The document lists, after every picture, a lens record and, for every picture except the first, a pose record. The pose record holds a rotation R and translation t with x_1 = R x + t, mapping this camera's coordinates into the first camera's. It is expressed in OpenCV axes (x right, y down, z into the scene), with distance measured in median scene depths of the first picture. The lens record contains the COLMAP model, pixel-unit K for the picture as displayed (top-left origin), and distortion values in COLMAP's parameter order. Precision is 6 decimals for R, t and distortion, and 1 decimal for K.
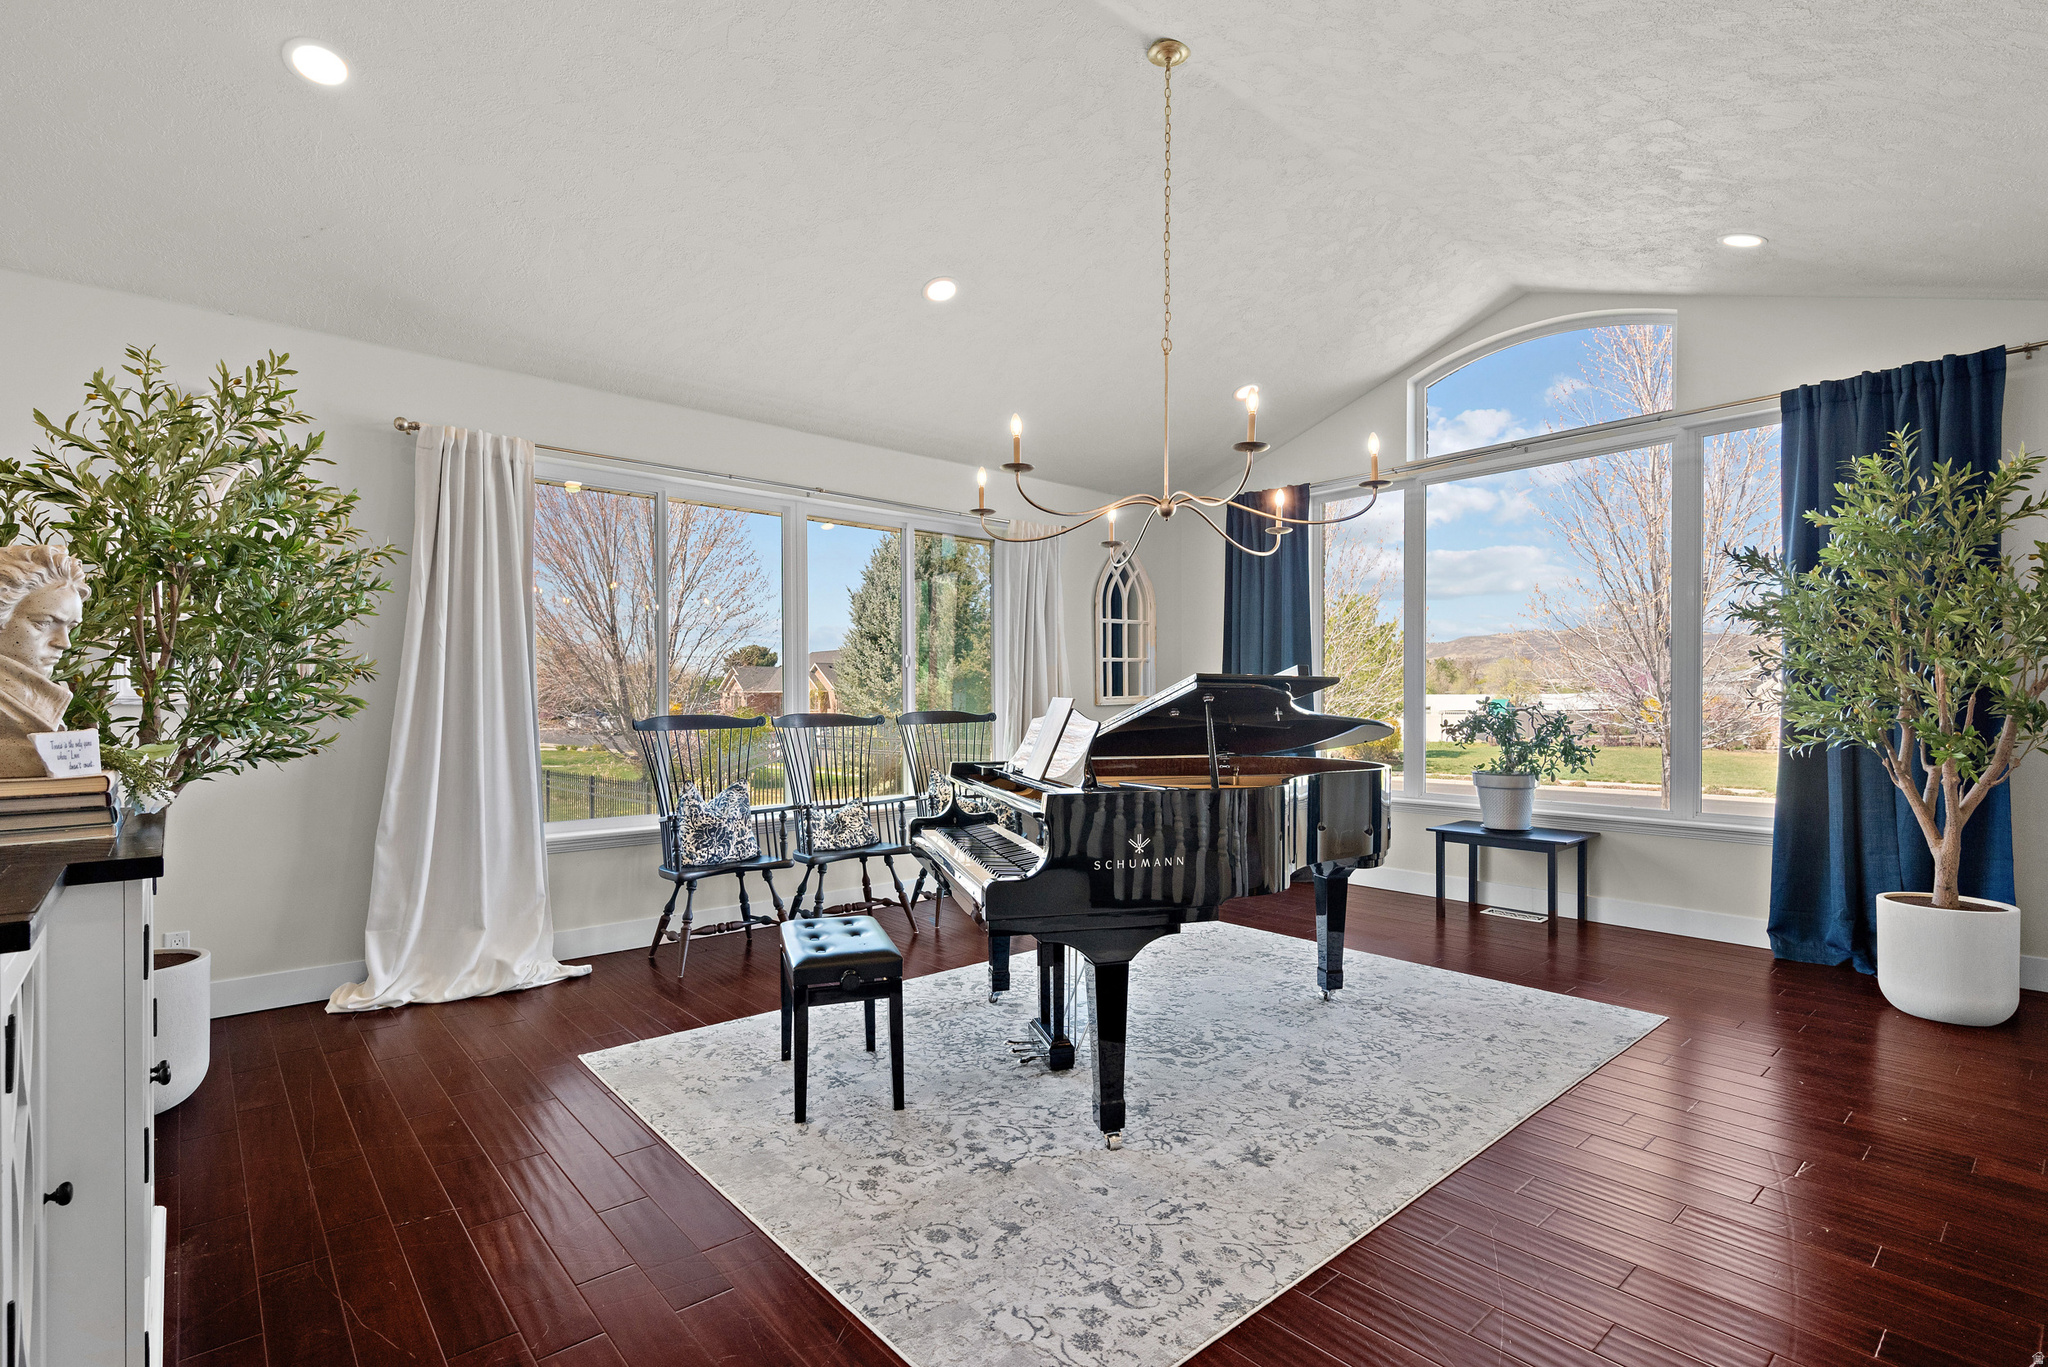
lens RADIAL K [[972.8, 0, 1033.4], [0, 972.8, 694.2], [0, 0, 1]] dist [-0.000159, 0.000069]
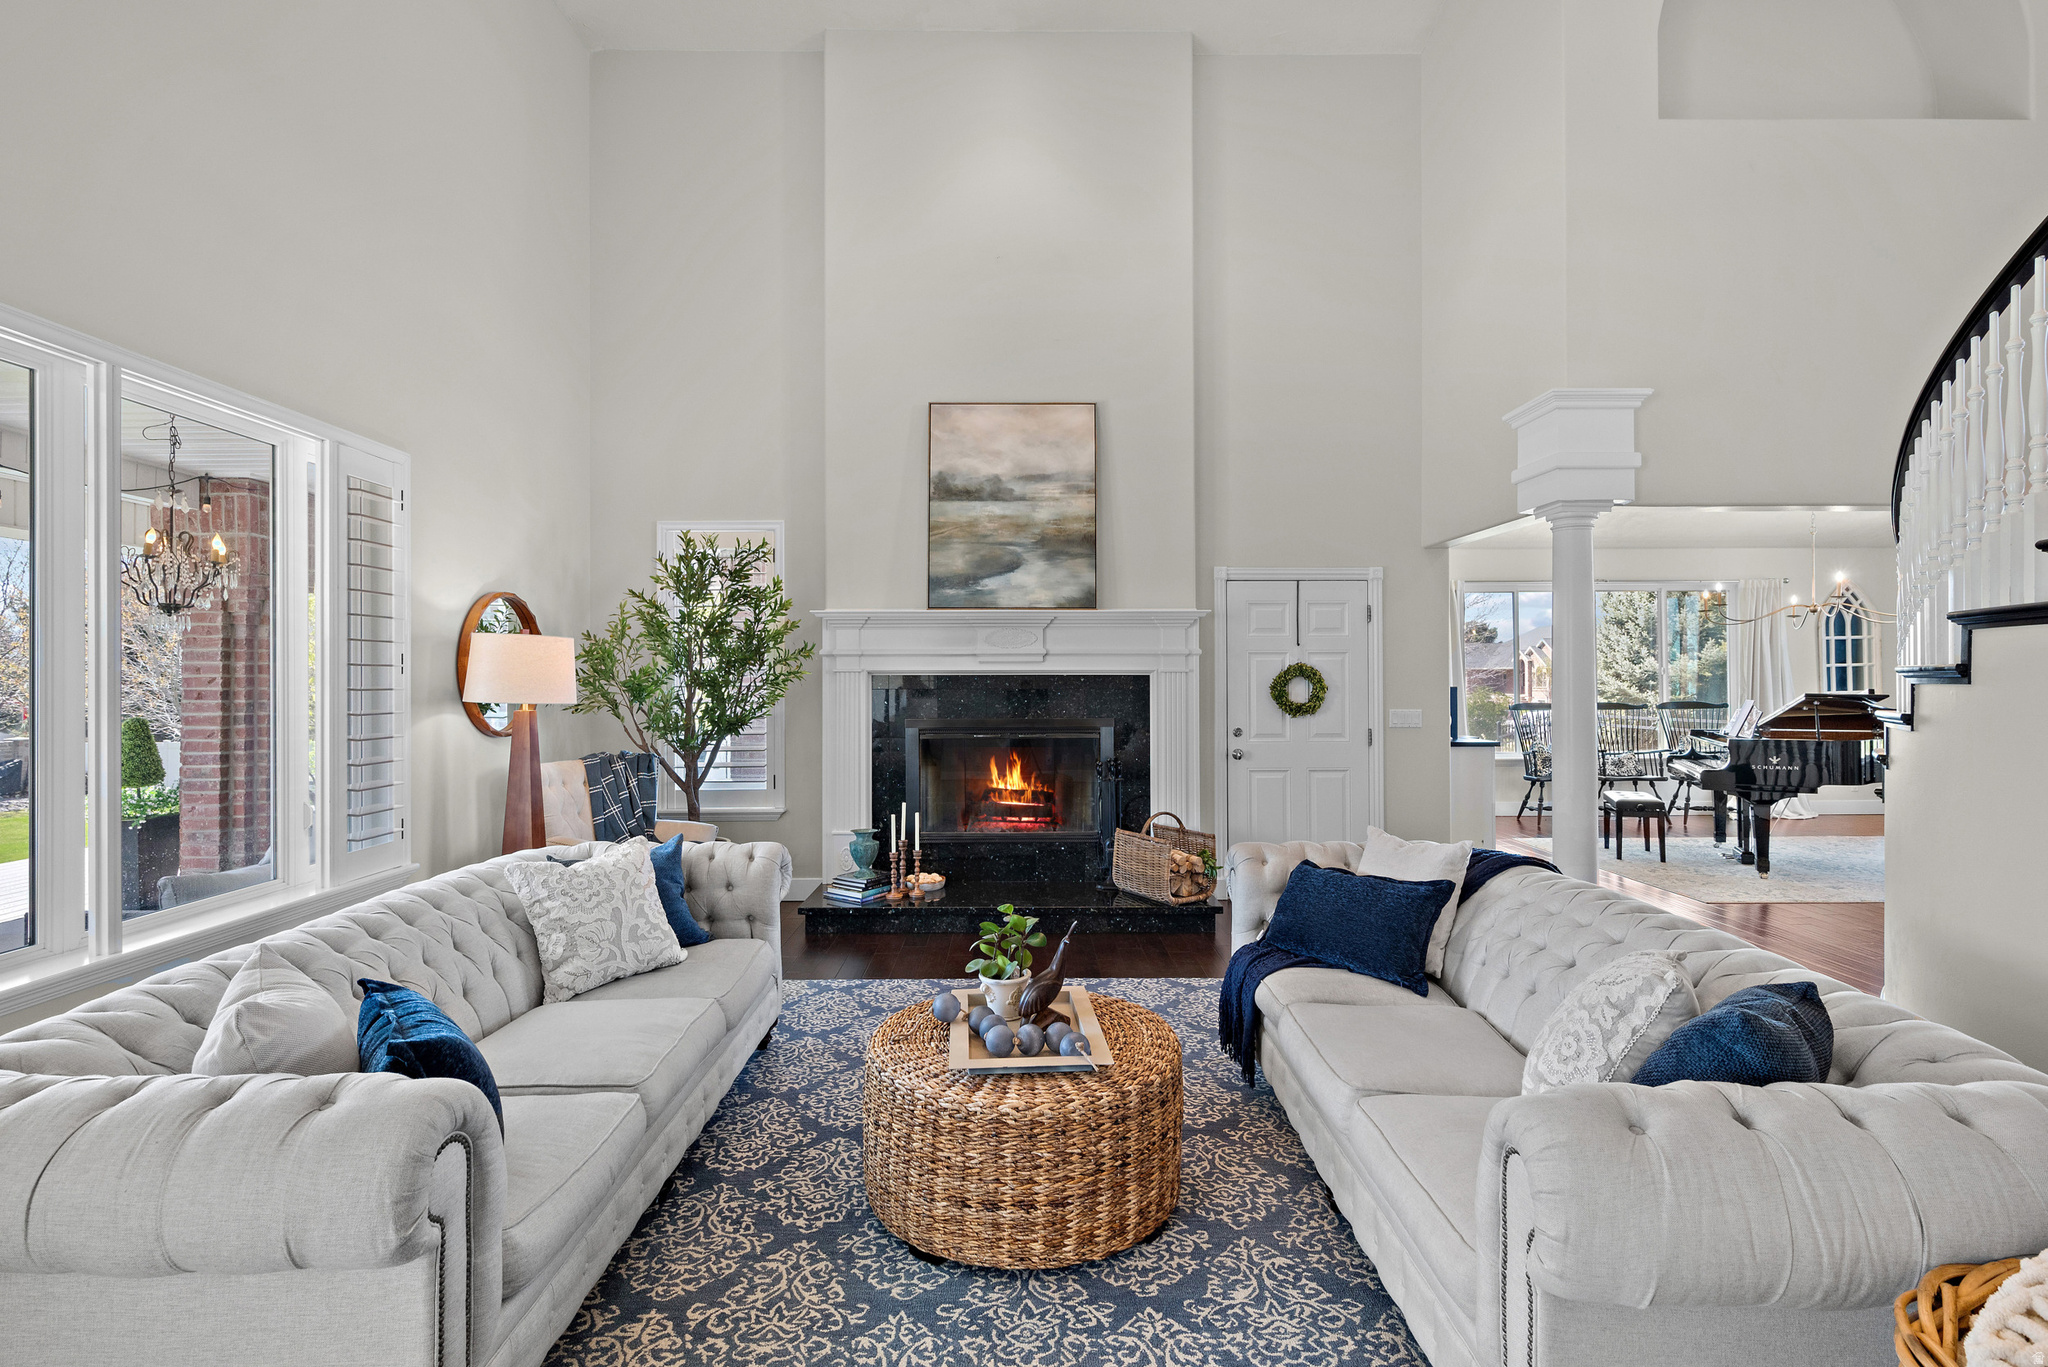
lens RADIAL K [[952.7, 0, 1028.1], [0, 952.7, 669.0], [0, 0, 1]] dist [0.001700, 0.000138]
pose [[0.759306, -0.007480, -0.650691, 0.133947], [0.007842, 0.999967, -0.002345, -0.052125], [0.650687, -0.003322, 0.759339, -1.178679]]
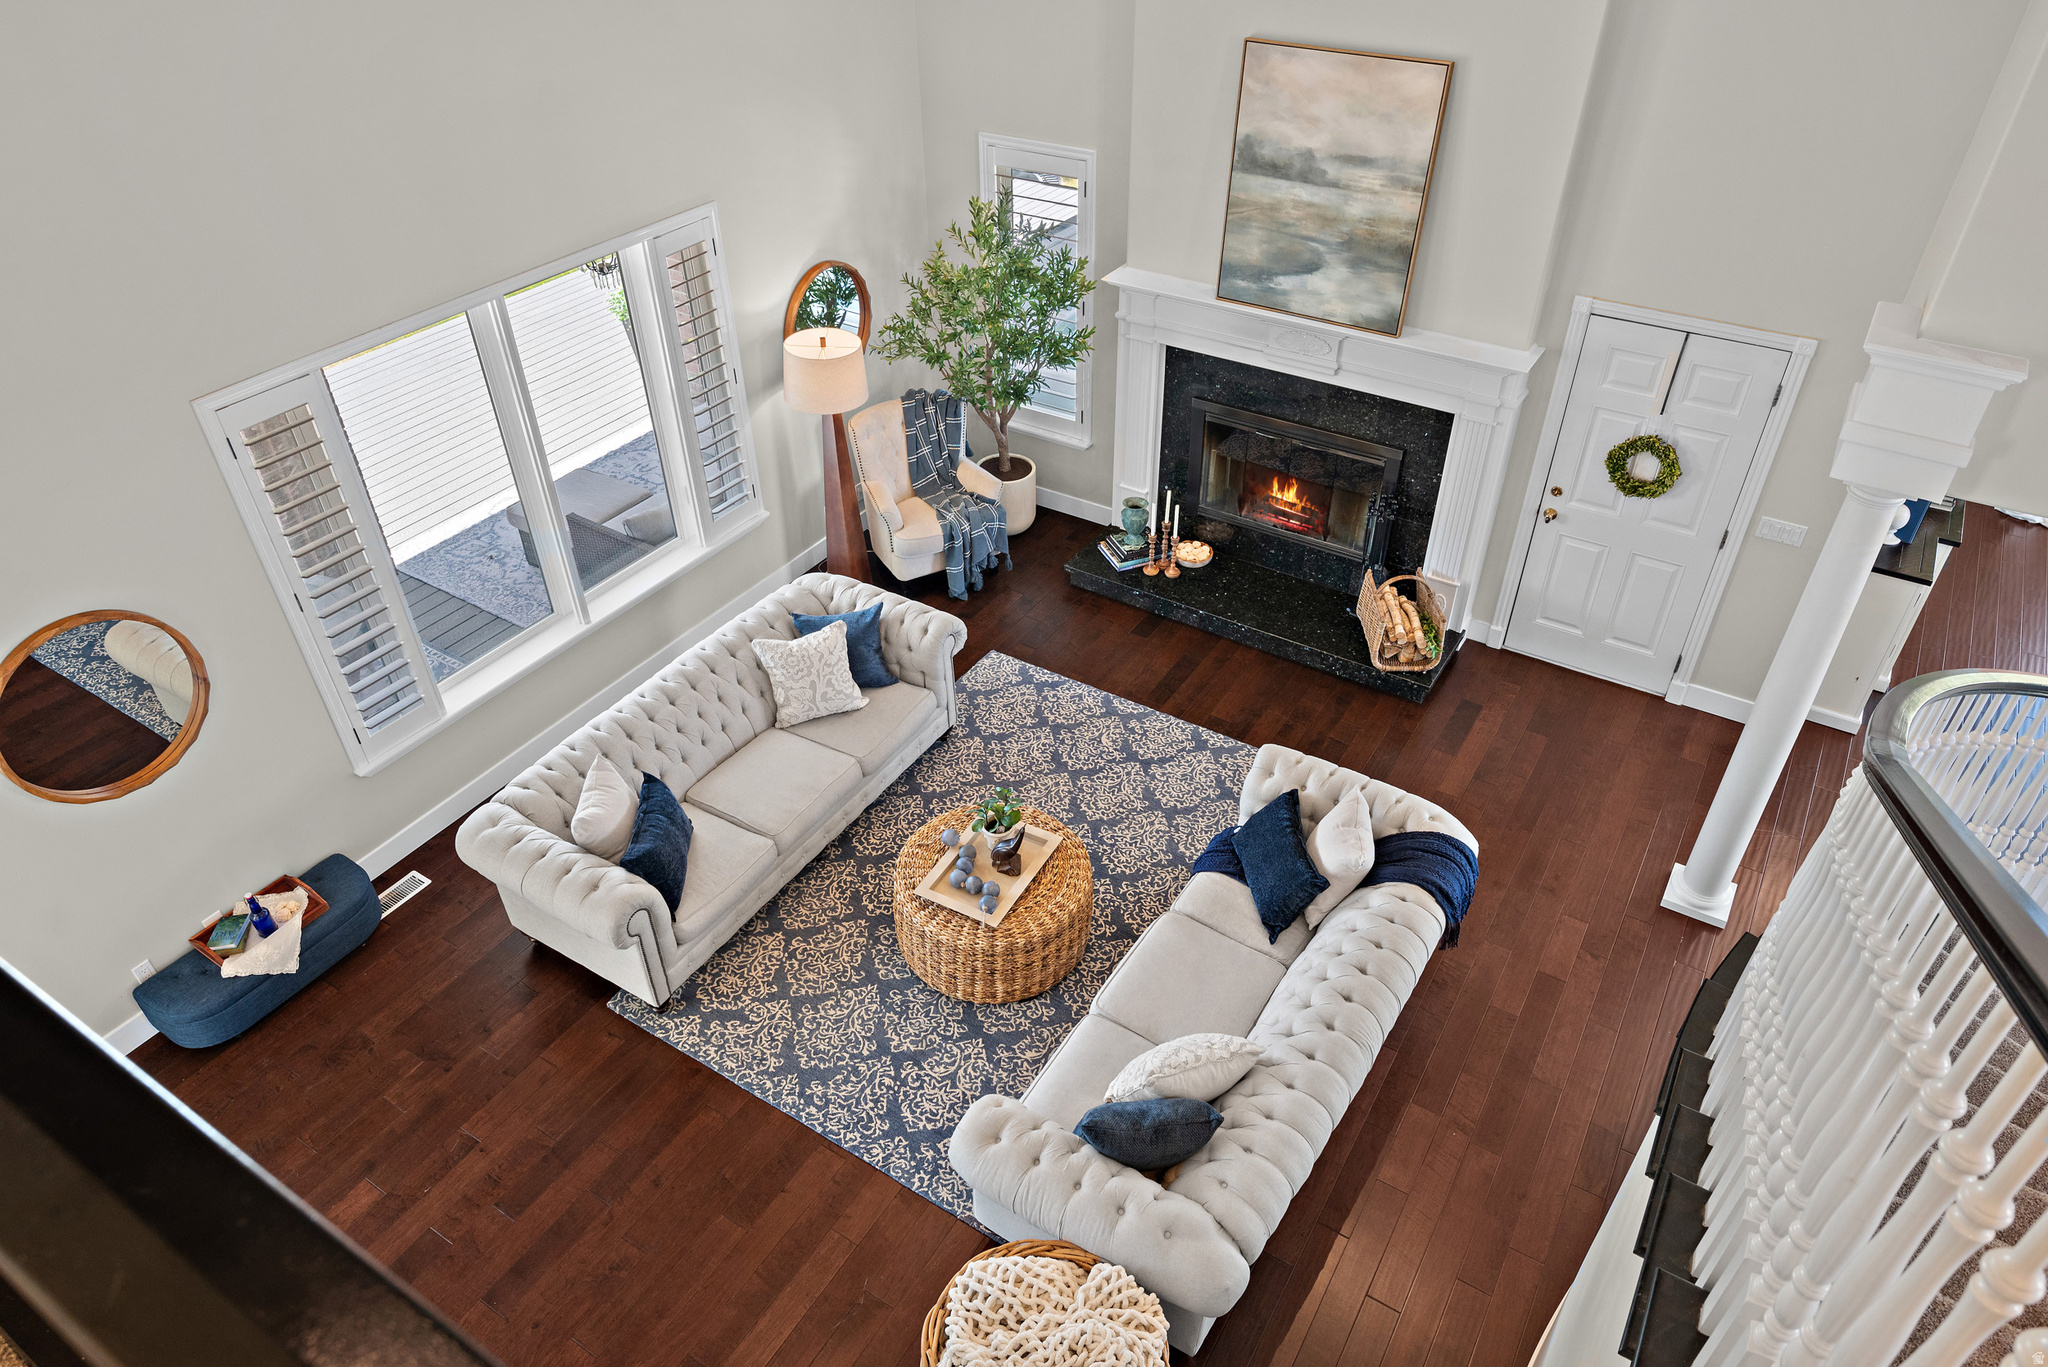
lens RADIAL K [[1283.8, 0, 1035.9], [0, 1283.8, 683.9], [0, 0, 1]] dist [-0.000865, -0.000005]
pose [[0.287258, 0.582439, -0.760426, 0.565420], [0.014457, 0.791159, 0.611440, -0.677111], [0.957744, -0.186634, 0.218847, -0.950996]]
